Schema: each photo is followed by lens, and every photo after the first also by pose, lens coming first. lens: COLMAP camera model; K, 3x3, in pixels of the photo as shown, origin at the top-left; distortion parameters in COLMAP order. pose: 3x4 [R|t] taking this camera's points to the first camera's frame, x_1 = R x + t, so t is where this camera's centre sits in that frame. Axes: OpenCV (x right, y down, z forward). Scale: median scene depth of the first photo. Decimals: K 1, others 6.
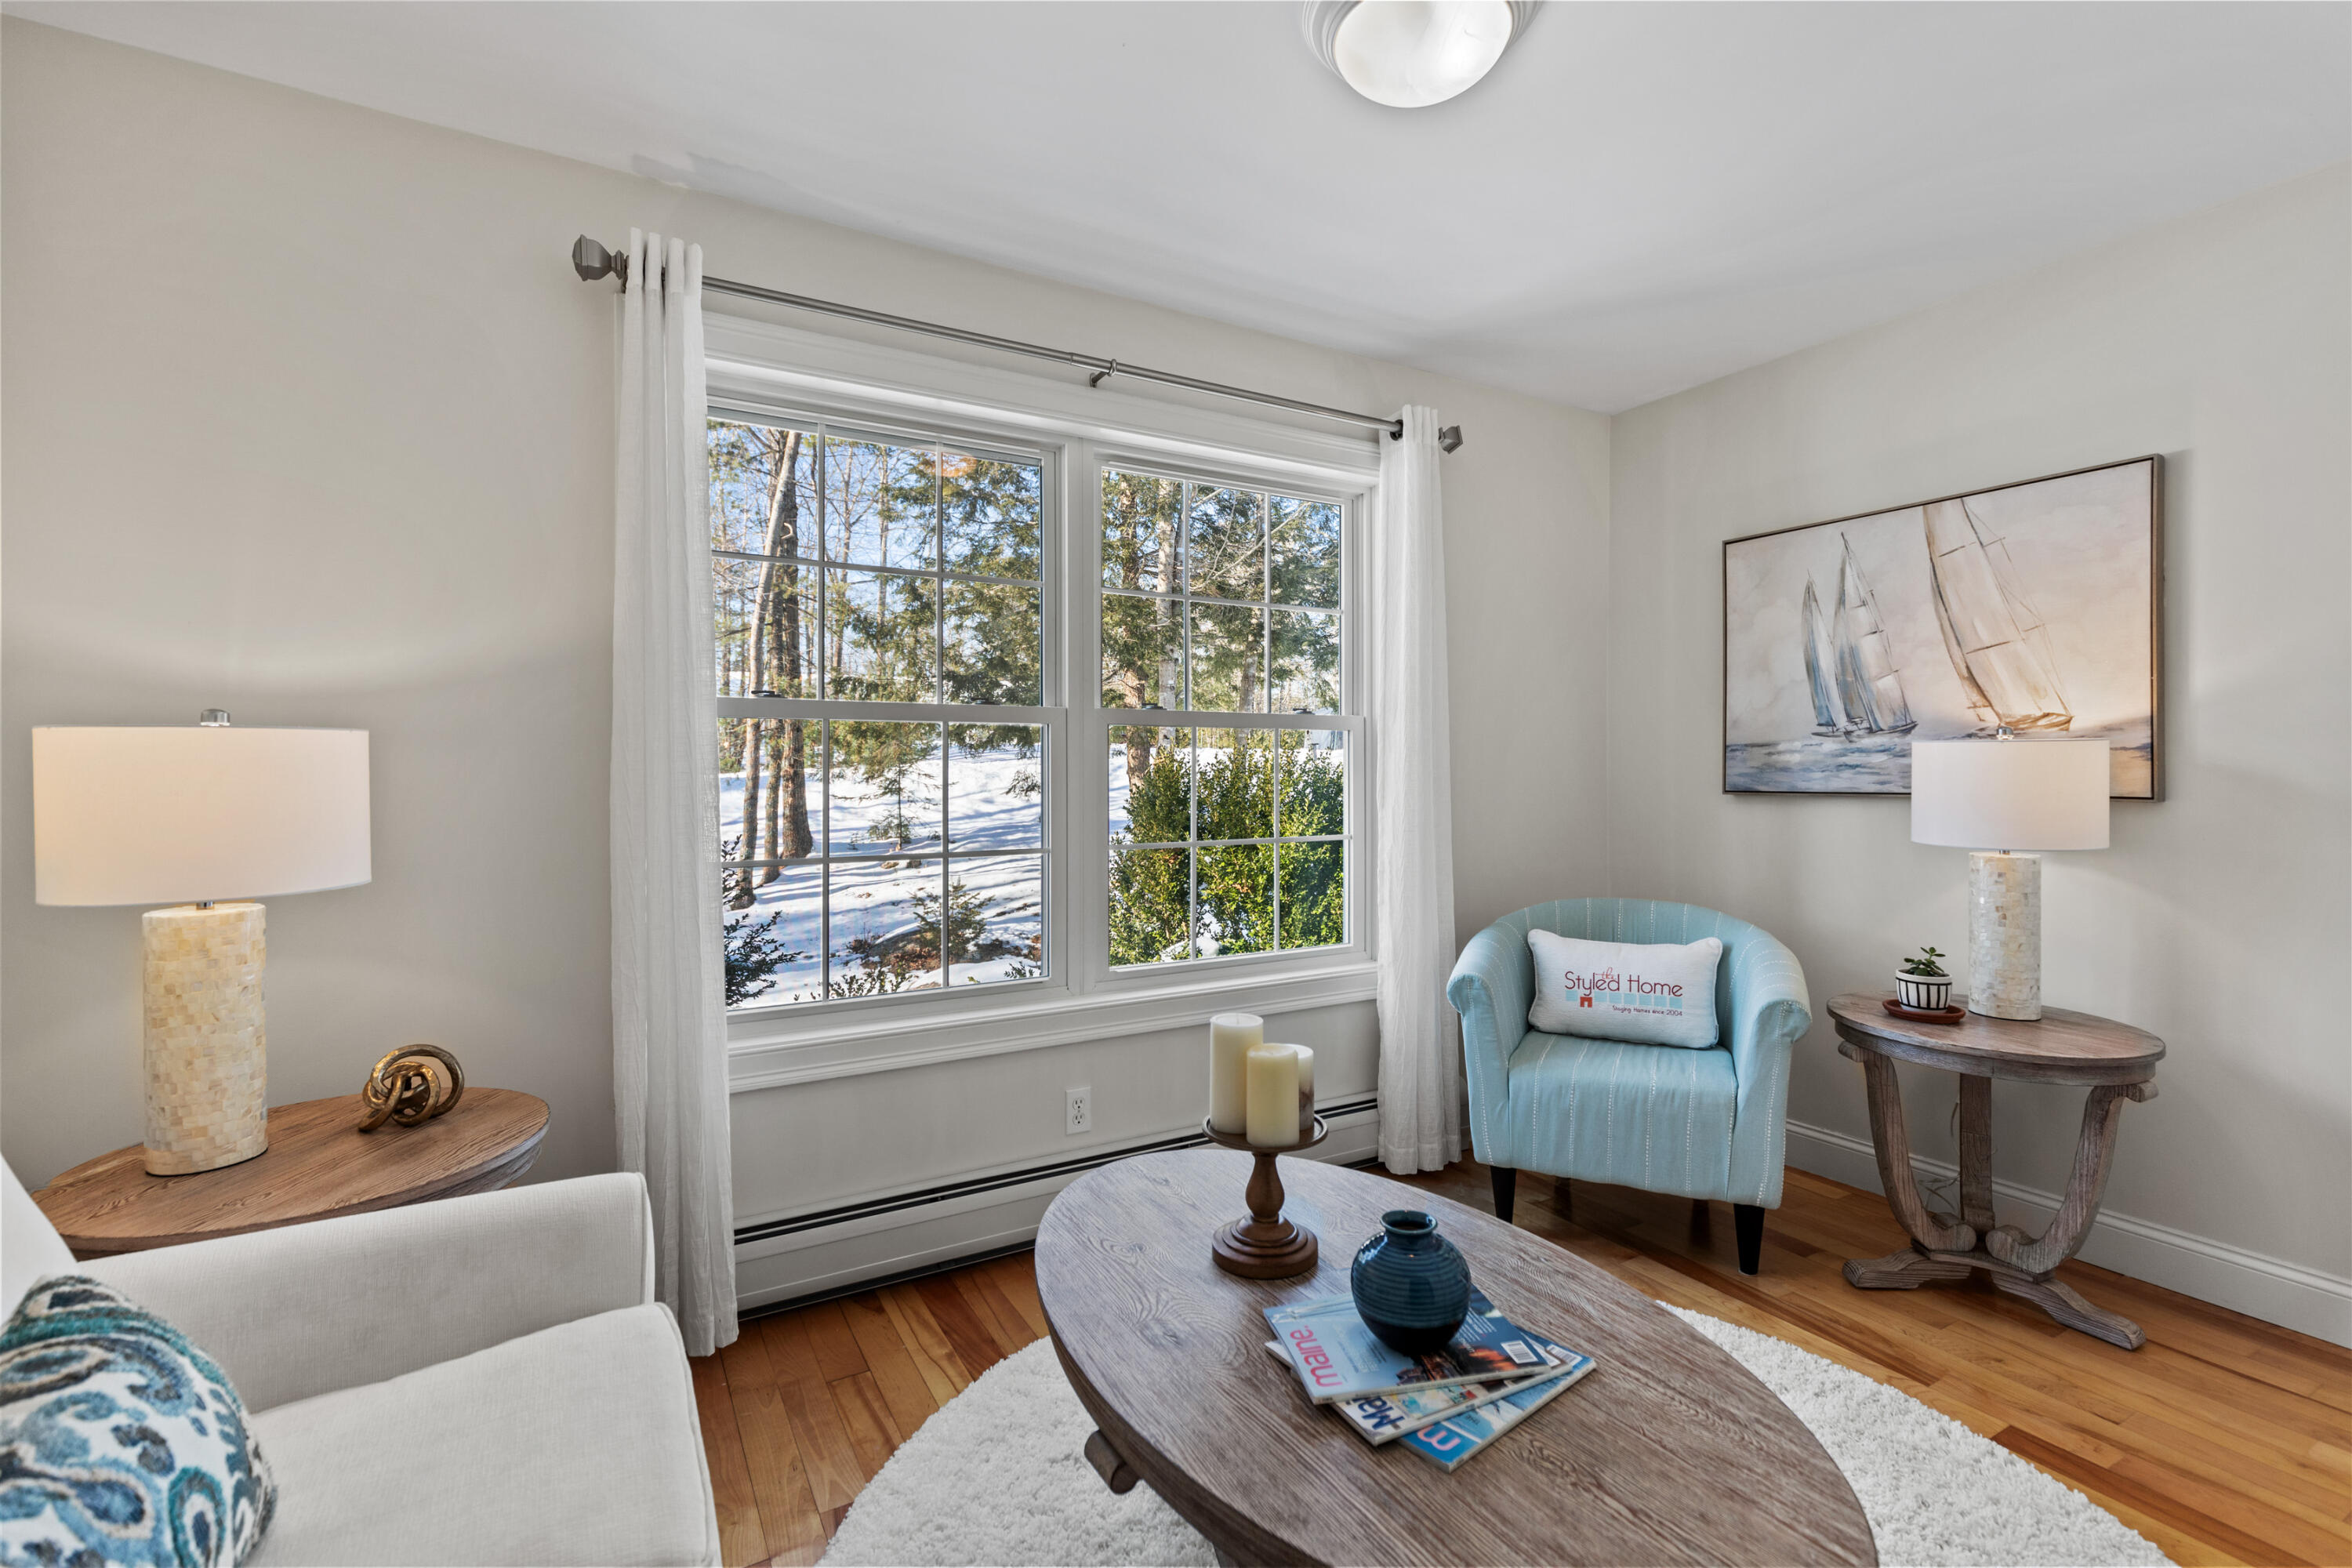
lens RADIAL K [[1062.1, 0, 1196.5], [0, 1062.1, 771.2], [0, 0, 1]] dist [0.000927, 0.000474]
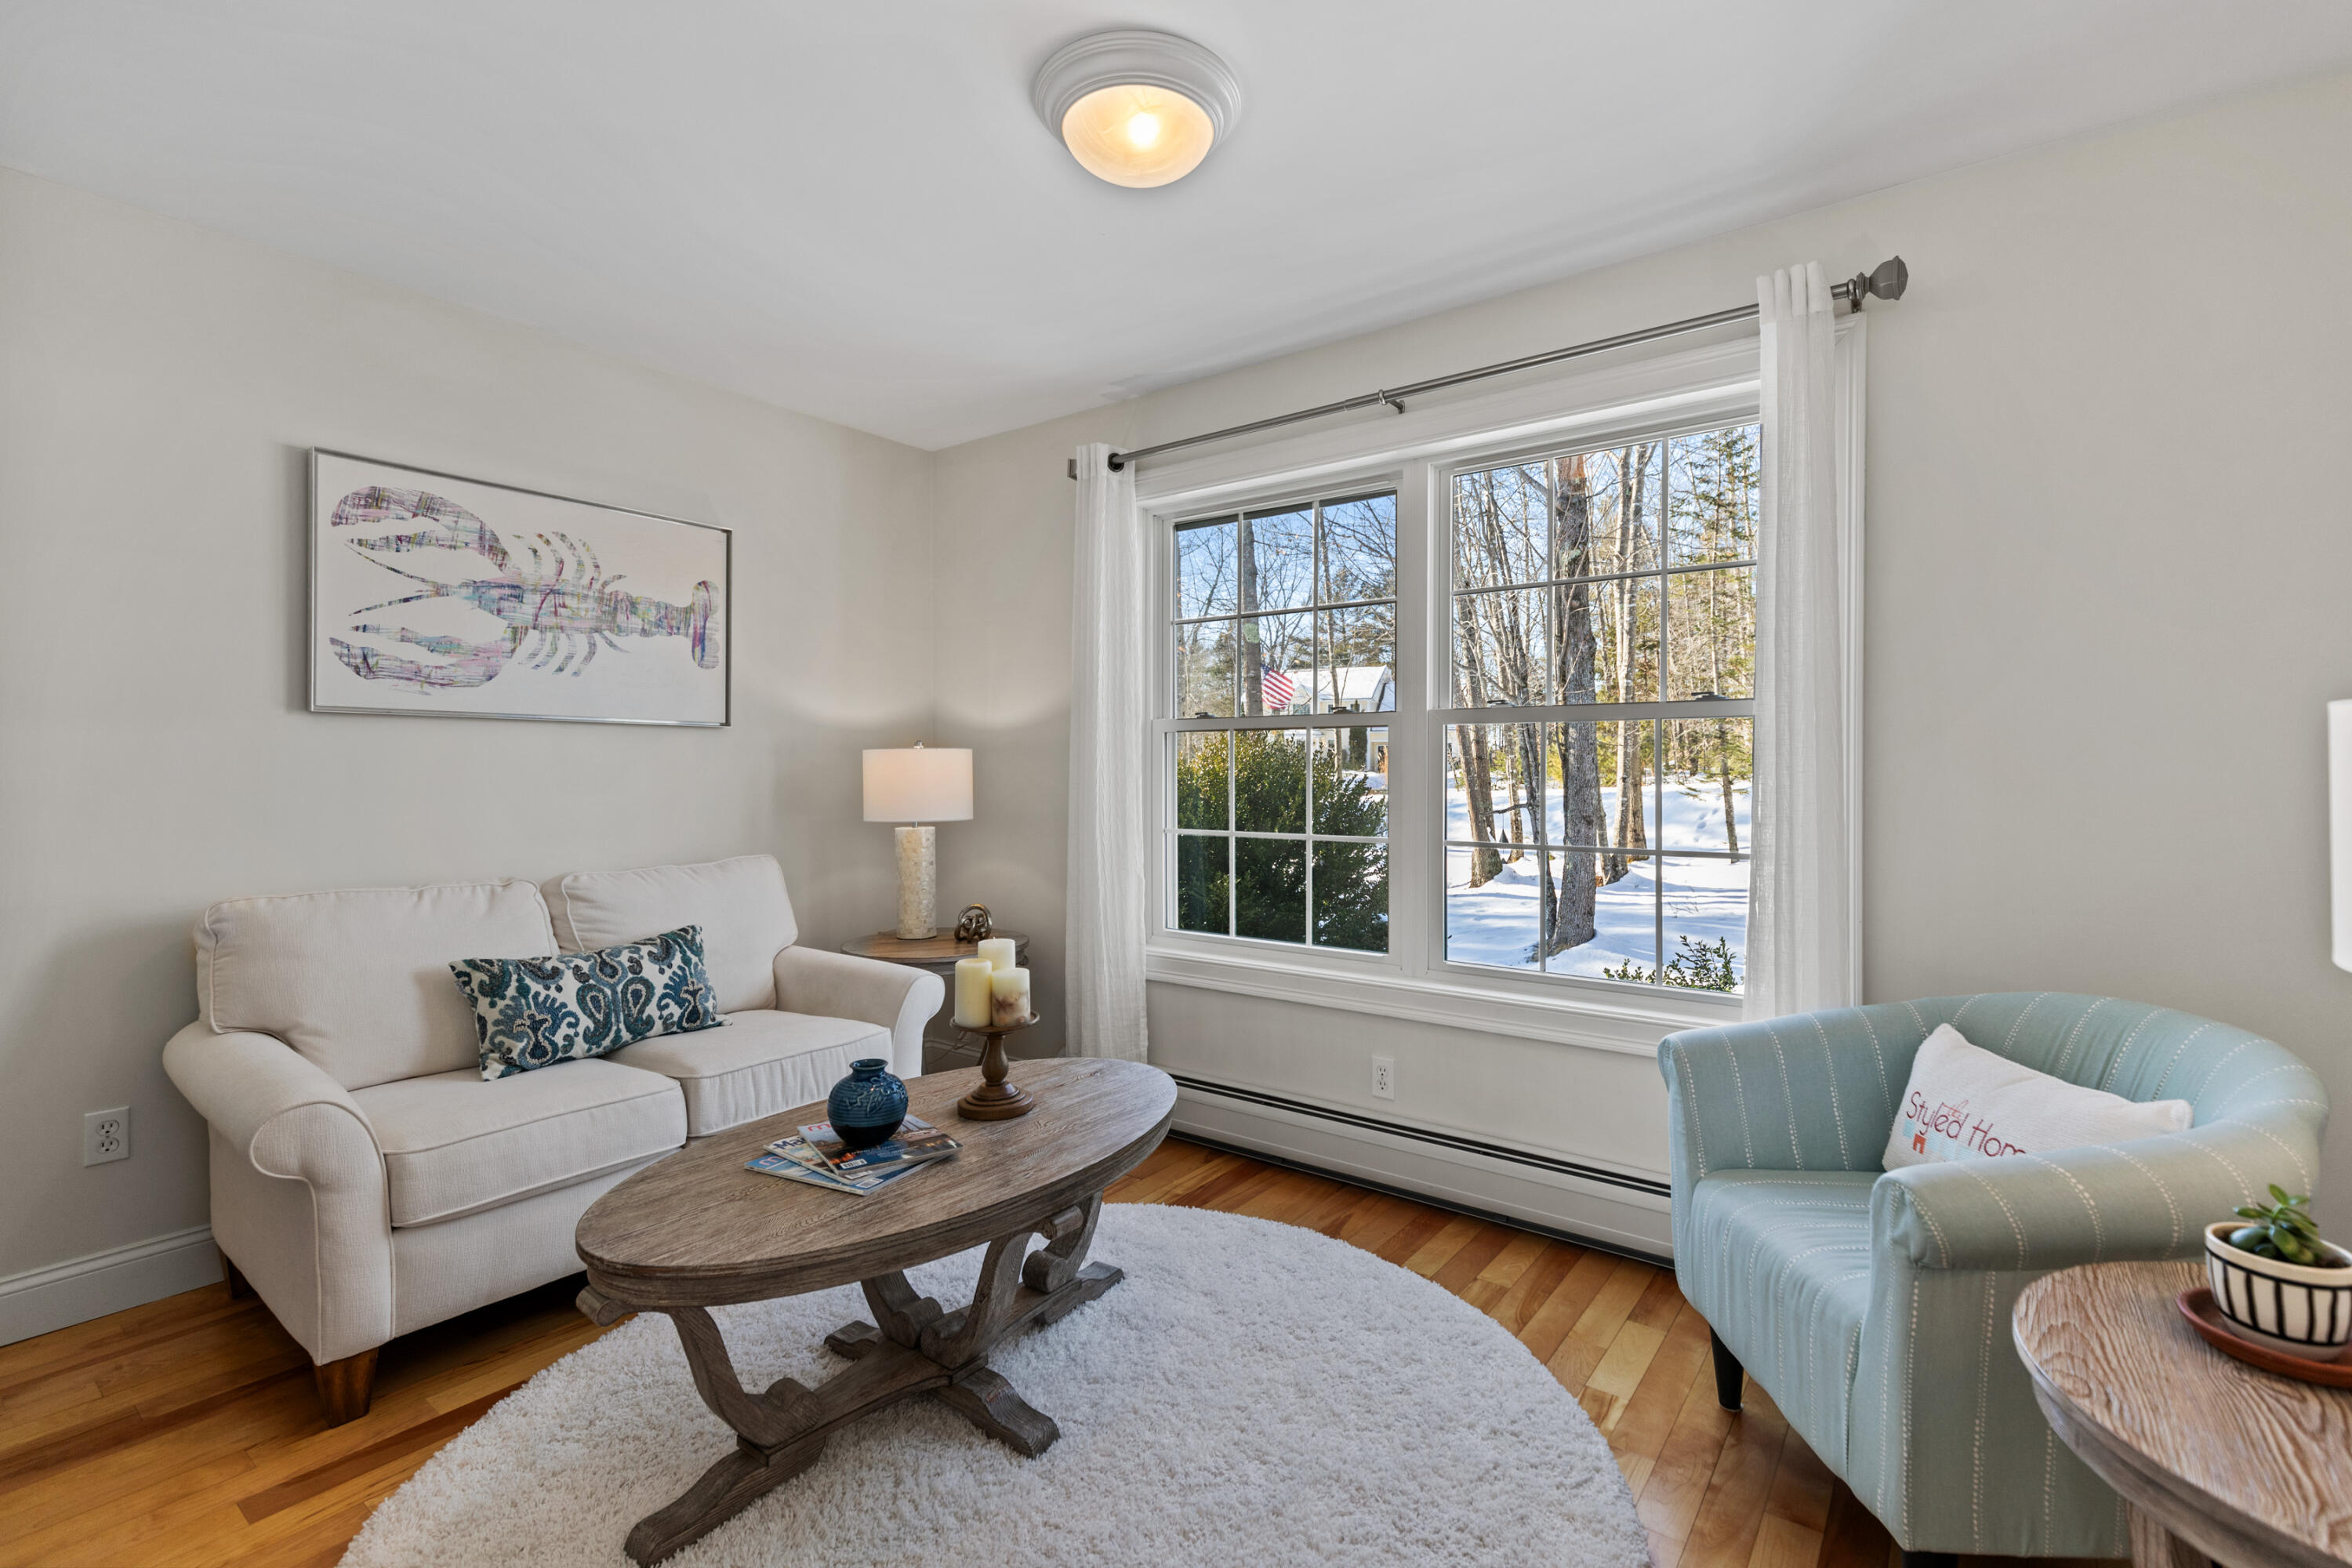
lens RADIAL K [[1062.1, 0, 1197.0], [0, 1062.1, 779.5], [0, 0, 1]] dist [0.000927, 0.000474]
pose [[0.386787, 0.011645, -0.922095, 0.961888], [-0.006240, 0.999930, 0.010011, -0.000498], [0.922148, 0.001882, 0.386833, 0.456137]]
